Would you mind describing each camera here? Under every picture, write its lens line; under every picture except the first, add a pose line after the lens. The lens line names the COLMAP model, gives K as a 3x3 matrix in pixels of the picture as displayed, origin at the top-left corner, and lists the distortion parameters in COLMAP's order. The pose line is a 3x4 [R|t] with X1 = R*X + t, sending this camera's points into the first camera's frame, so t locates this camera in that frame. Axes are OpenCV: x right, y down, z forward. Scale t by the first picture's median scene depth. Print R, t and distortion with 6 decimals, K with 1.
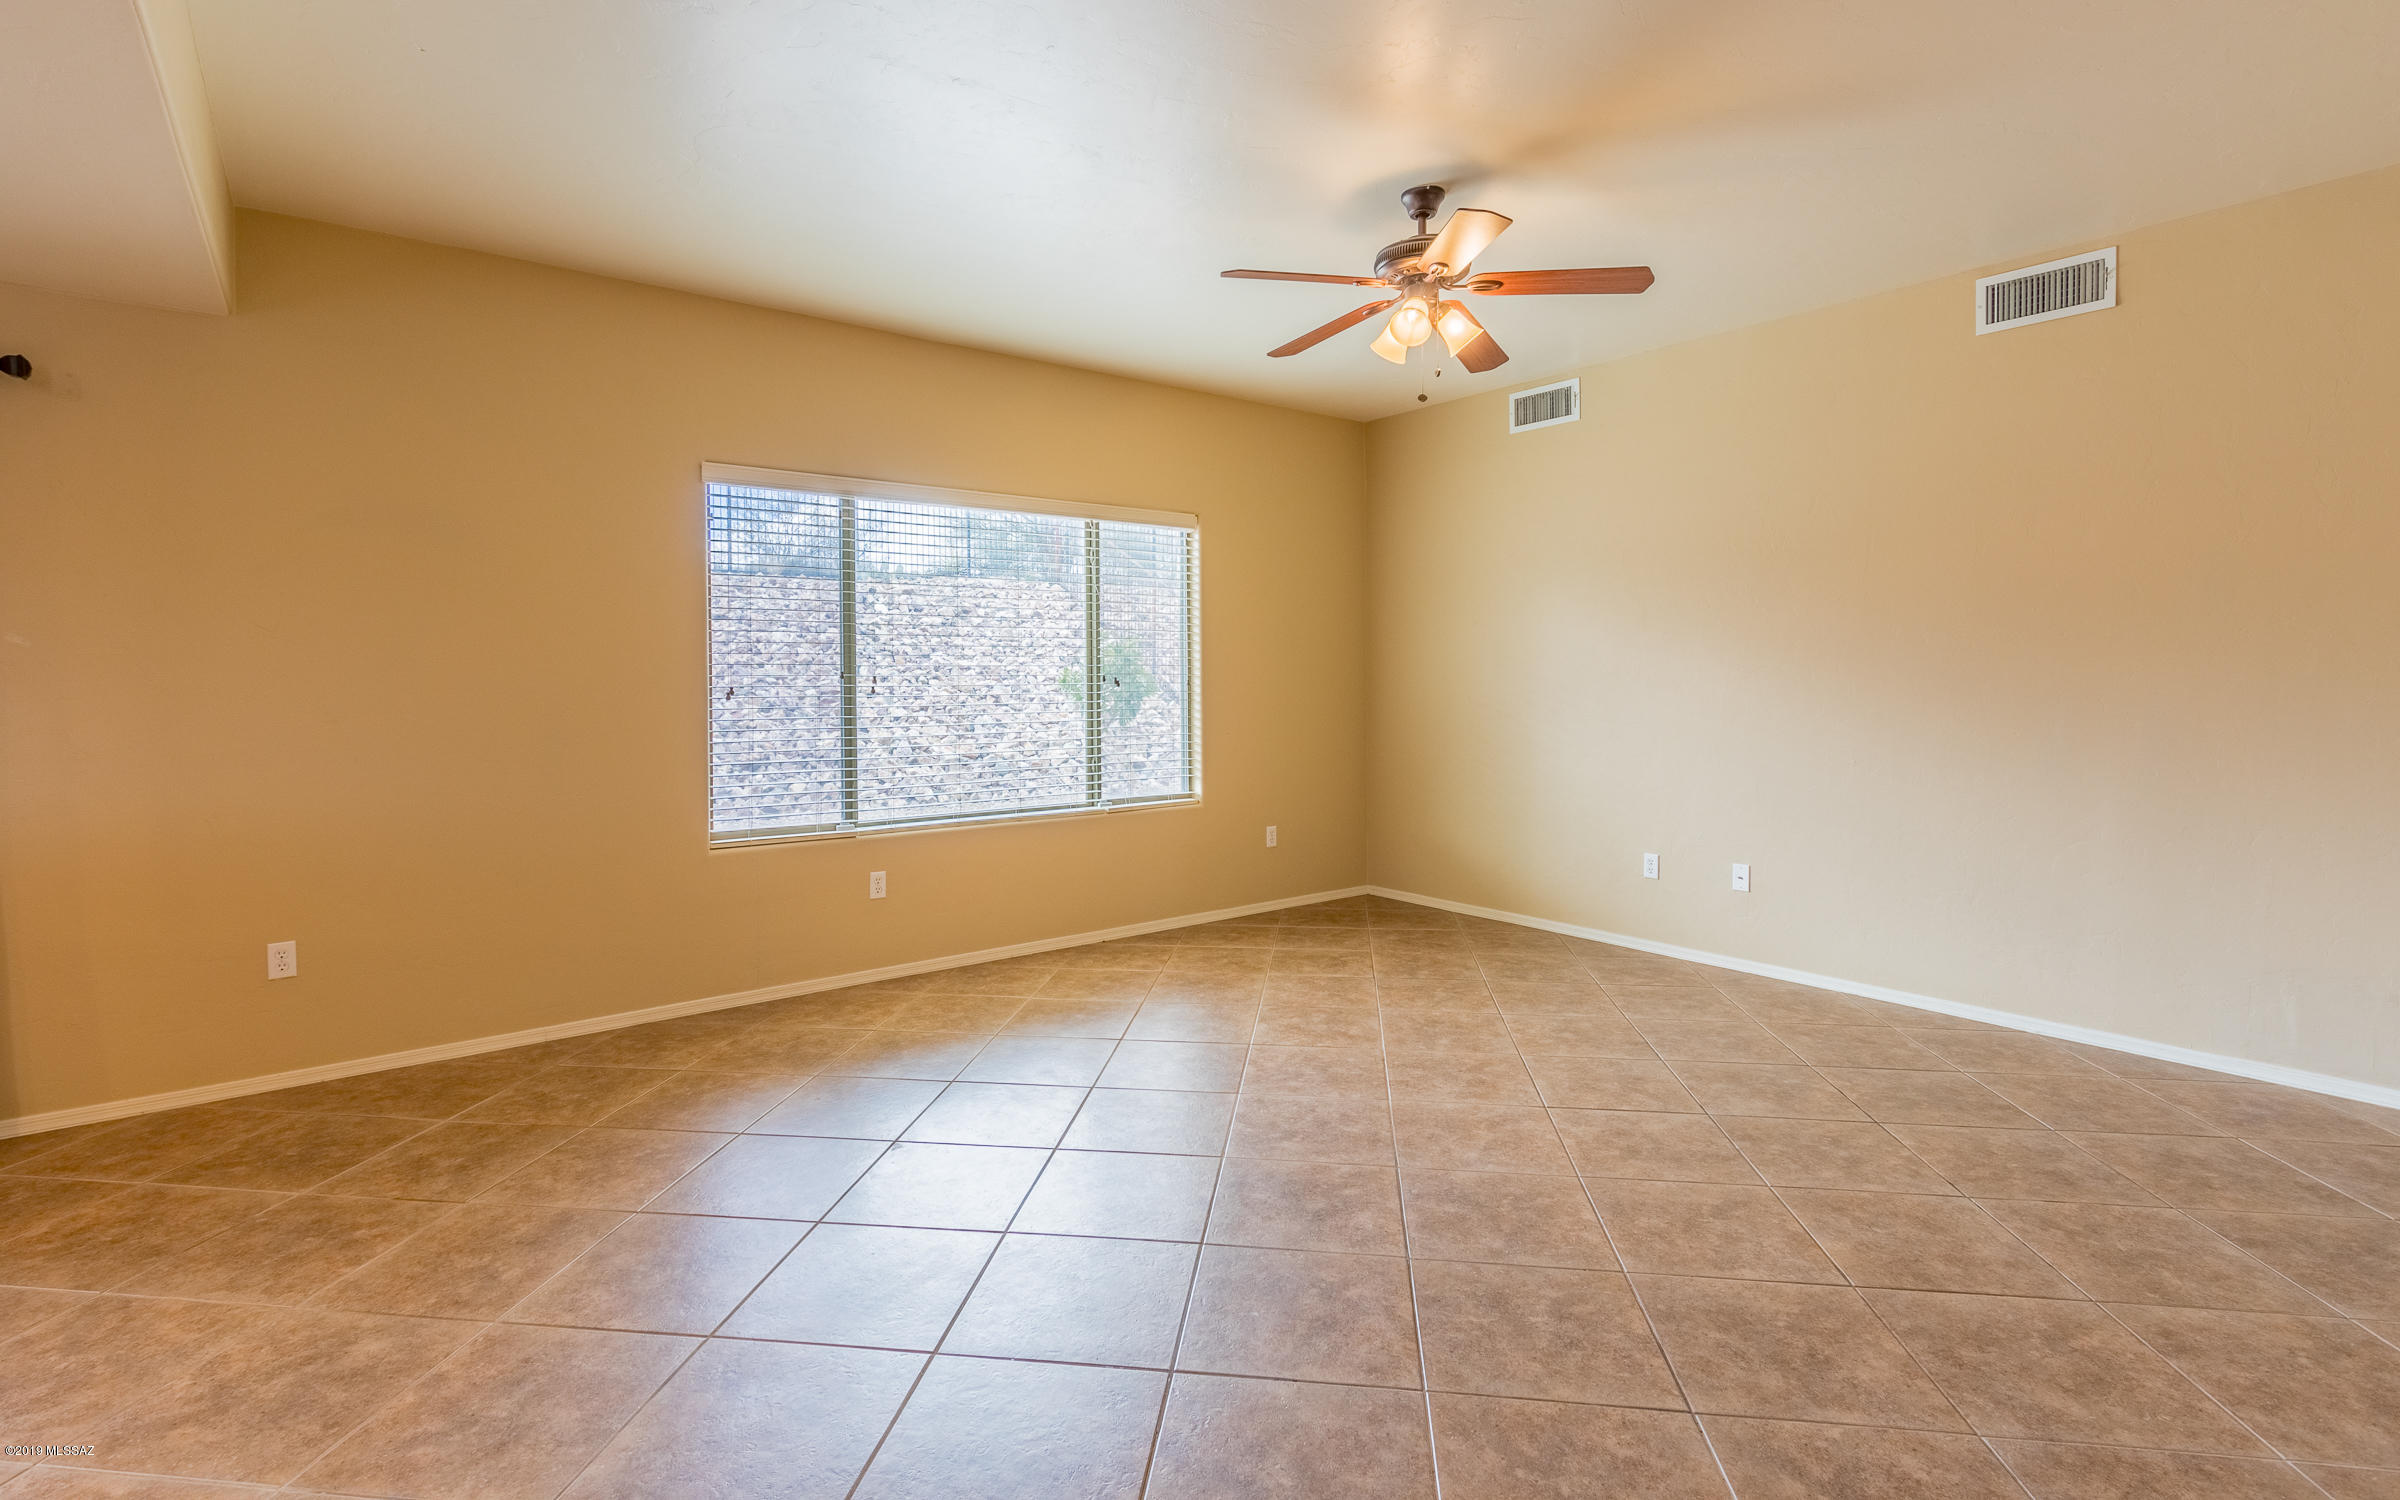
lens RADIAL K [[1124.5, 0, 1199.7], [0, 1124.5, 696.2], [0, 0, 1]] dist [0.002180, 0.000117]
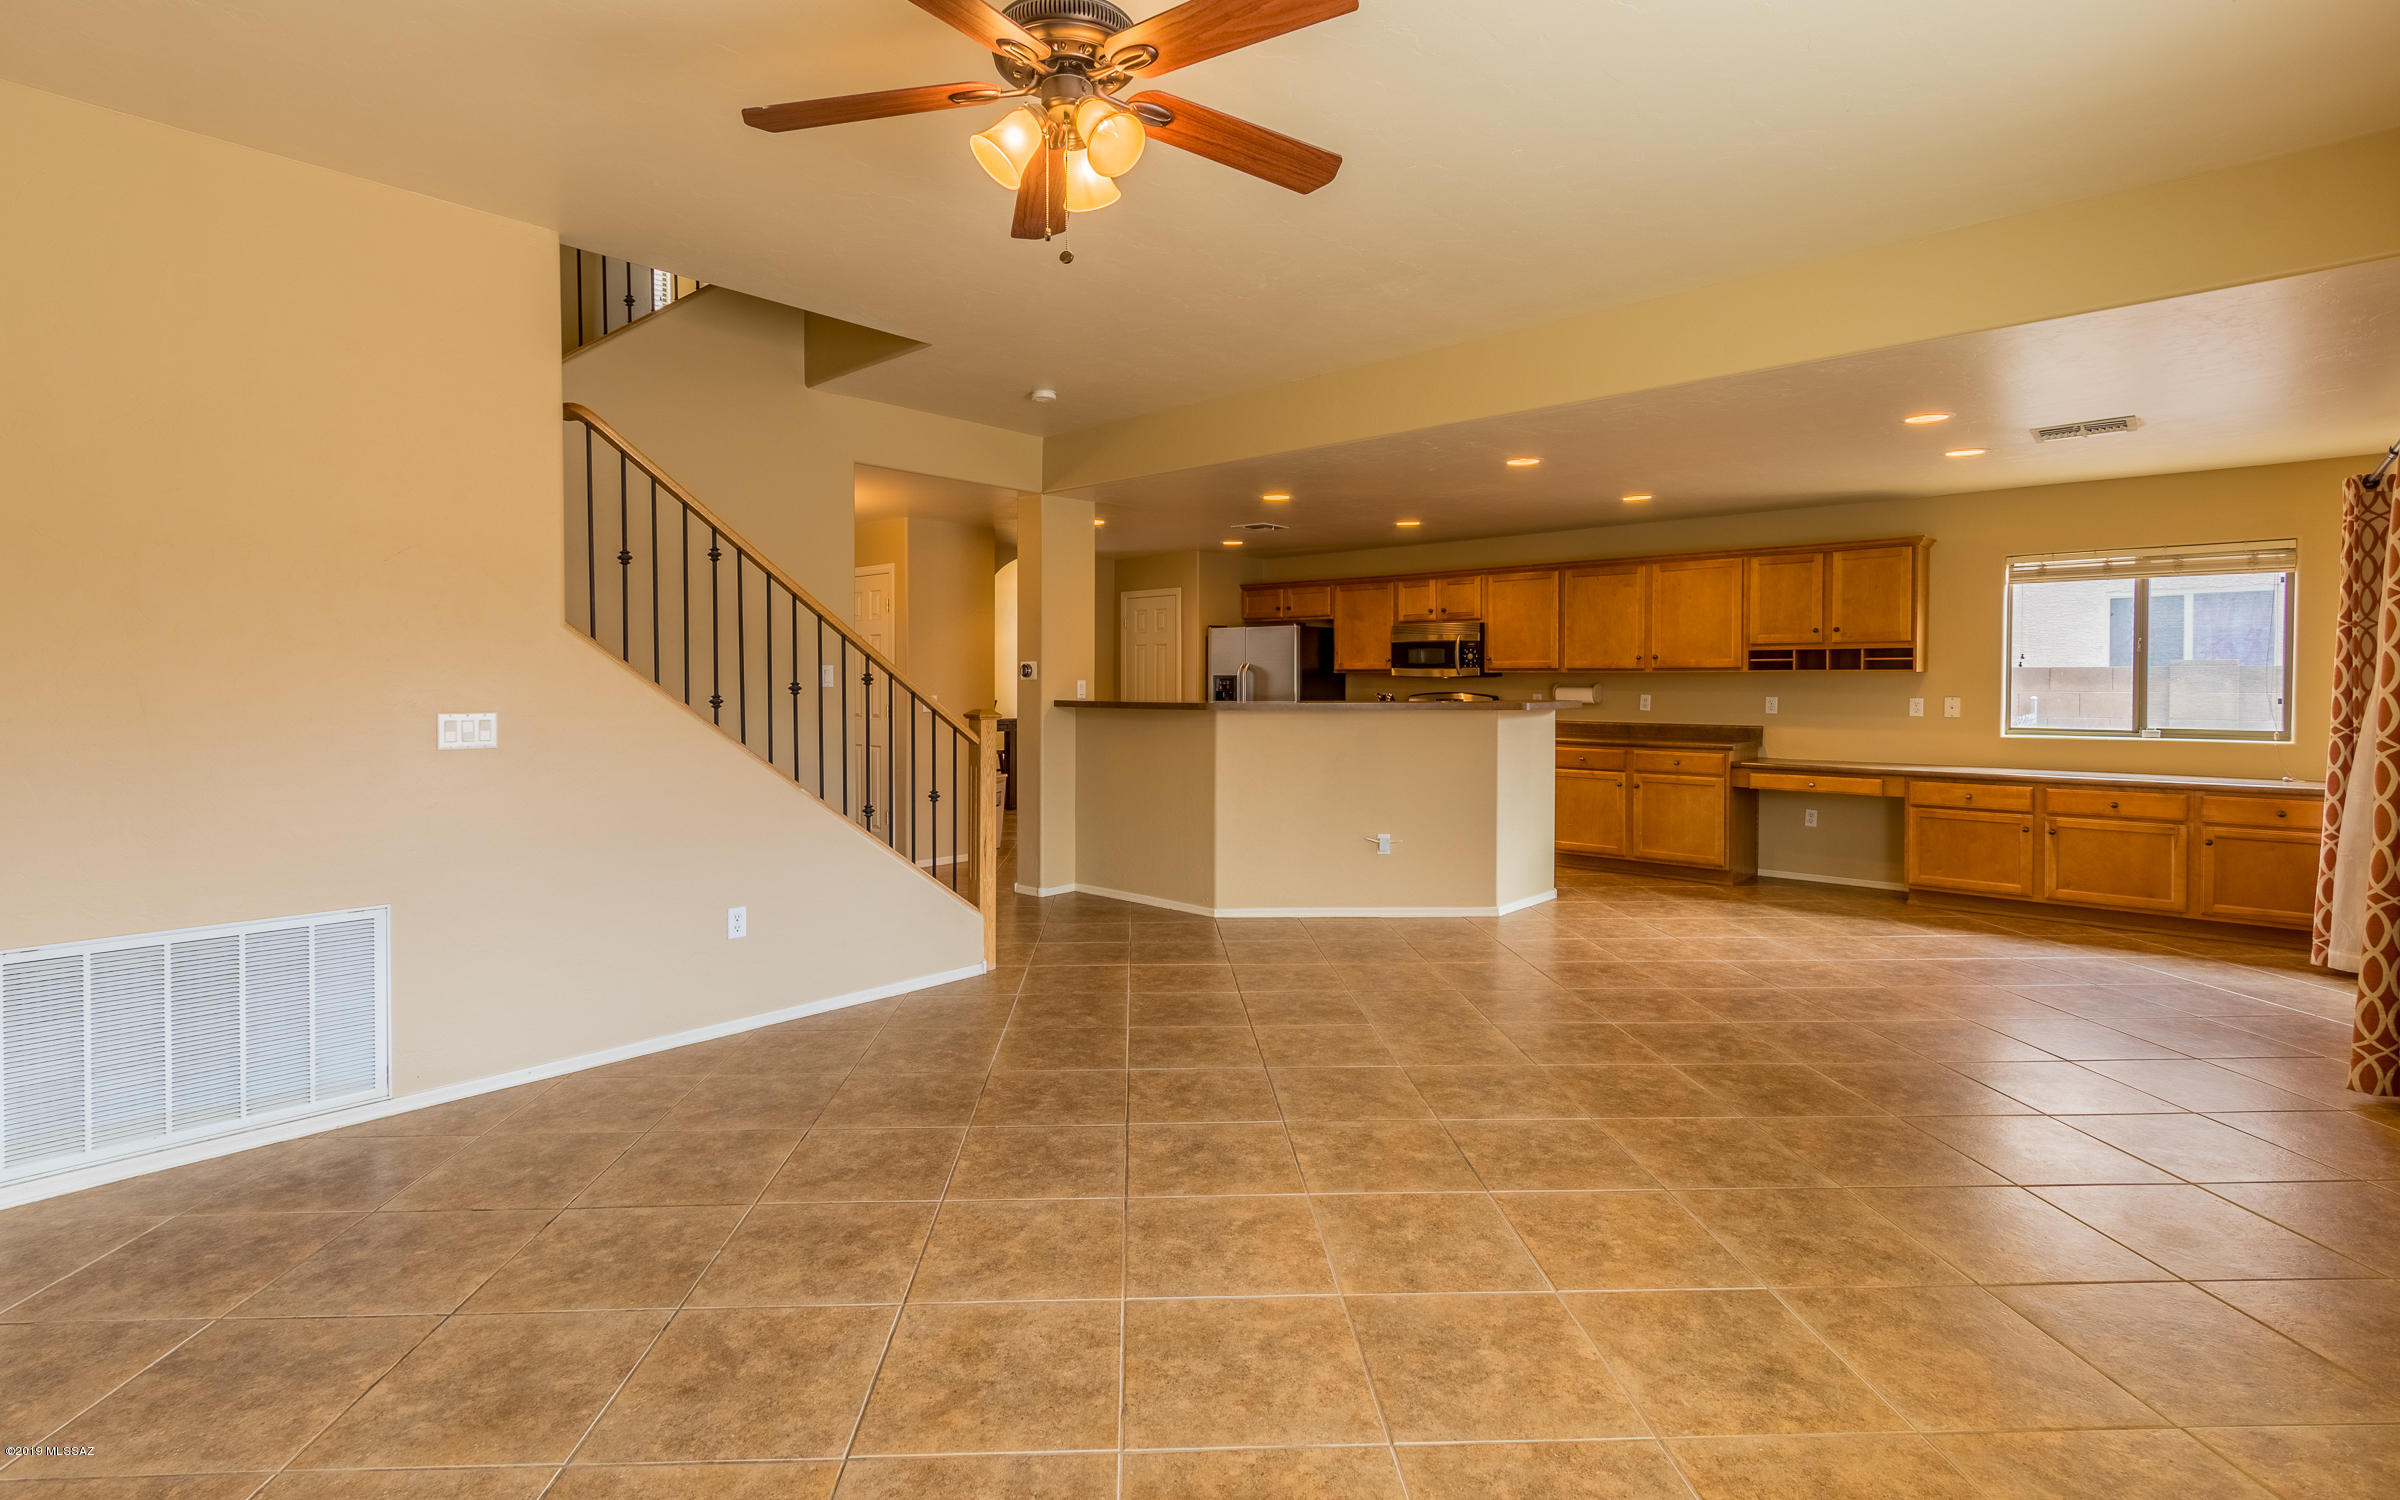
lens RADIAL K [[1124.5, 0, 1199.7], [0, 1124.5, 696.2], [0, 0, 1]] dist [0.002180, 0.000117]
pose [[-0.983803, 0.008366, -0.179059, 0.287902], [0.002574, 0.999467, 0.032553, -0.040689], [0.179236, 0.031565, -0.983300, 1.983468]]
